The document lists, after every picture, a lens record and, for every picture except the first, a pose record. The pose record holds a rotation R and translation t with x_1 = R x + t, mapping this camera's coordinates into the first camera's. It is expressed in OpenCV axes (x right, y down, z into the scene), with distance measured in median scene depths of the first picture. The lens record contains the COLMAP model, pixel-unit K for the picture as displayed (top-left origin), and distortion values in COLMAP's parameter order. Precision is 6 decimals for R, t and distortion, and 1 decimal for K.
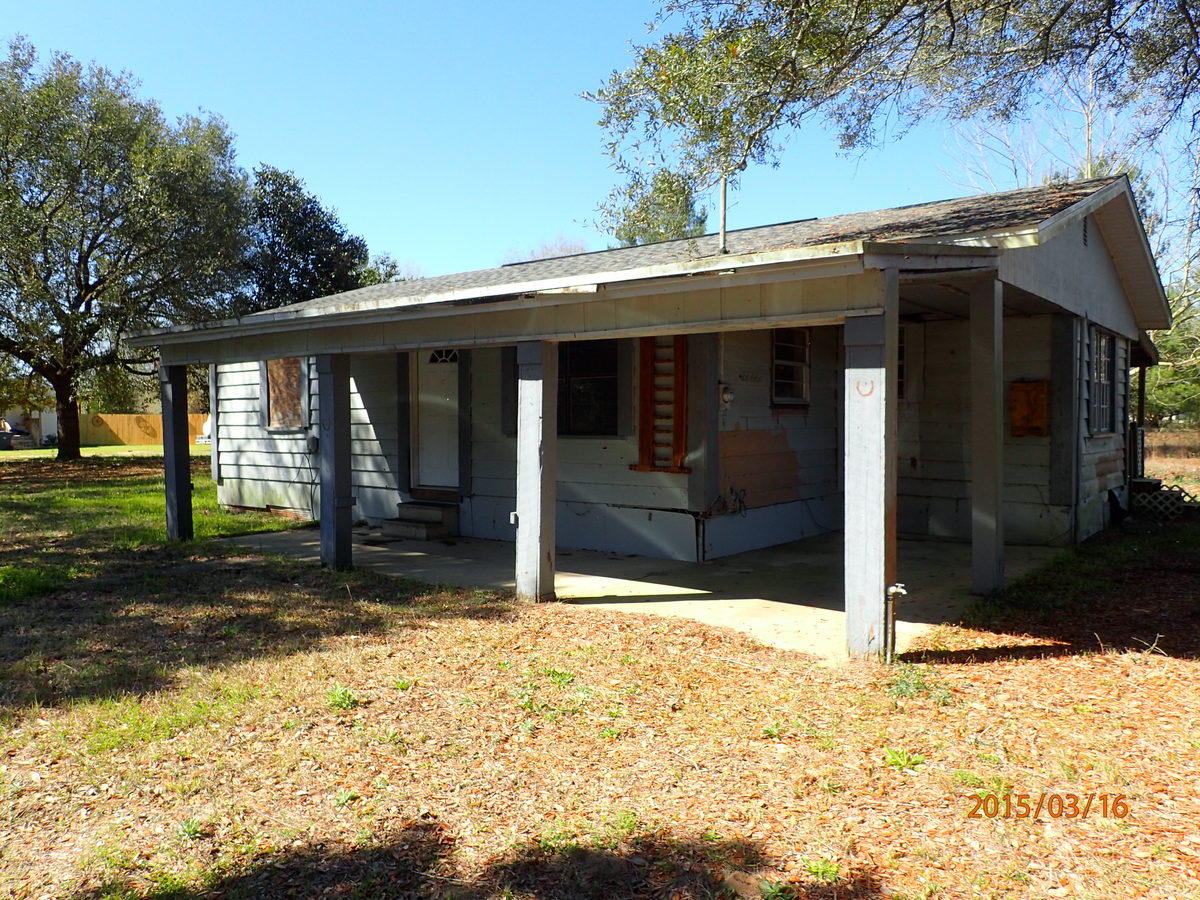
lens RADIAL K [[914.1, 0, 594.5], [0, 914.1, 445.1], [0, 0, 1]] dist [0.026160, -0.001938]
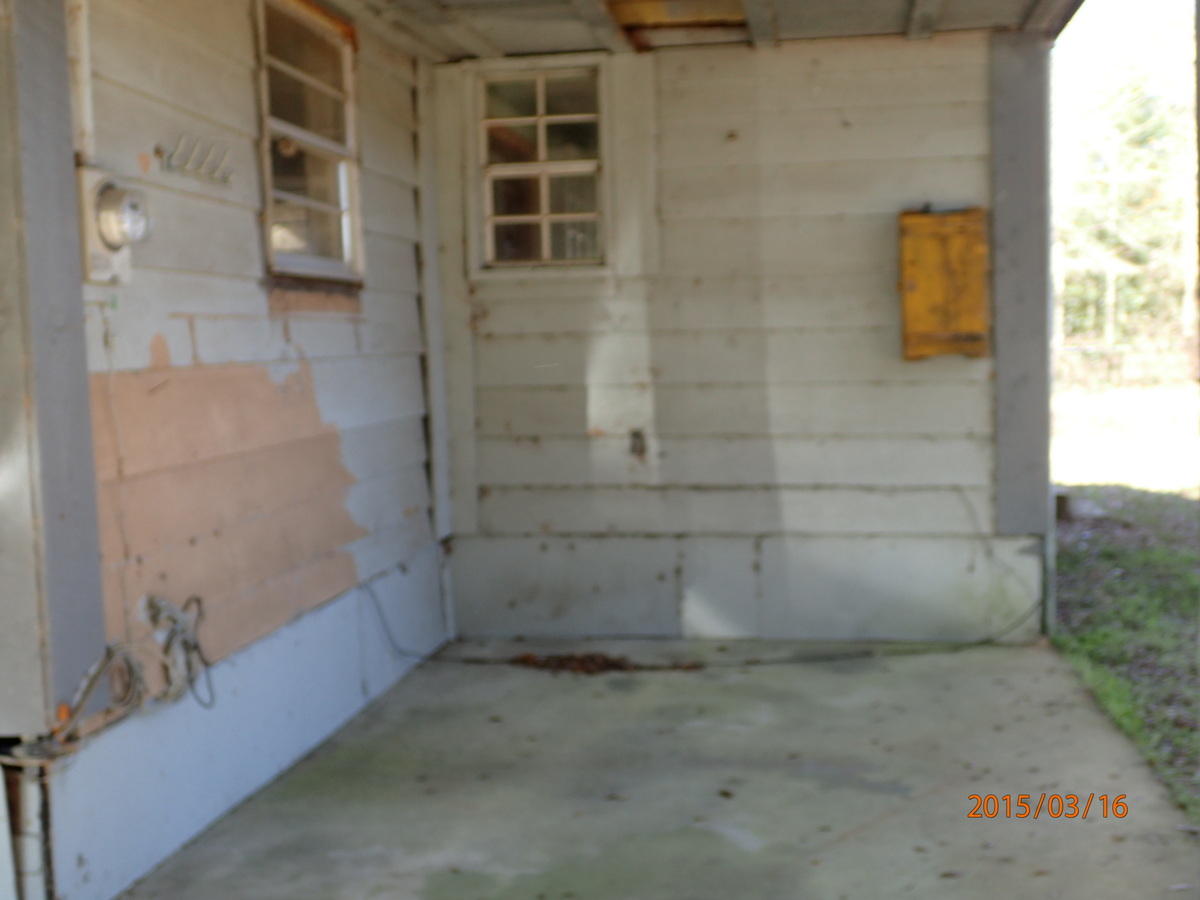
lens RADIAL K [[1413.3, 0, 600.0], [0, 1413.3, 450.0], [0, 0, 1]] dist [0.022504, 0.036095]
pose [[0.865169, -0.061850, 0.497651, 0.062224], [0.043500, 0.997881, 0.048396, -0.006854], [-0.499589, -0.020223, 0.866026, 0.571206]]
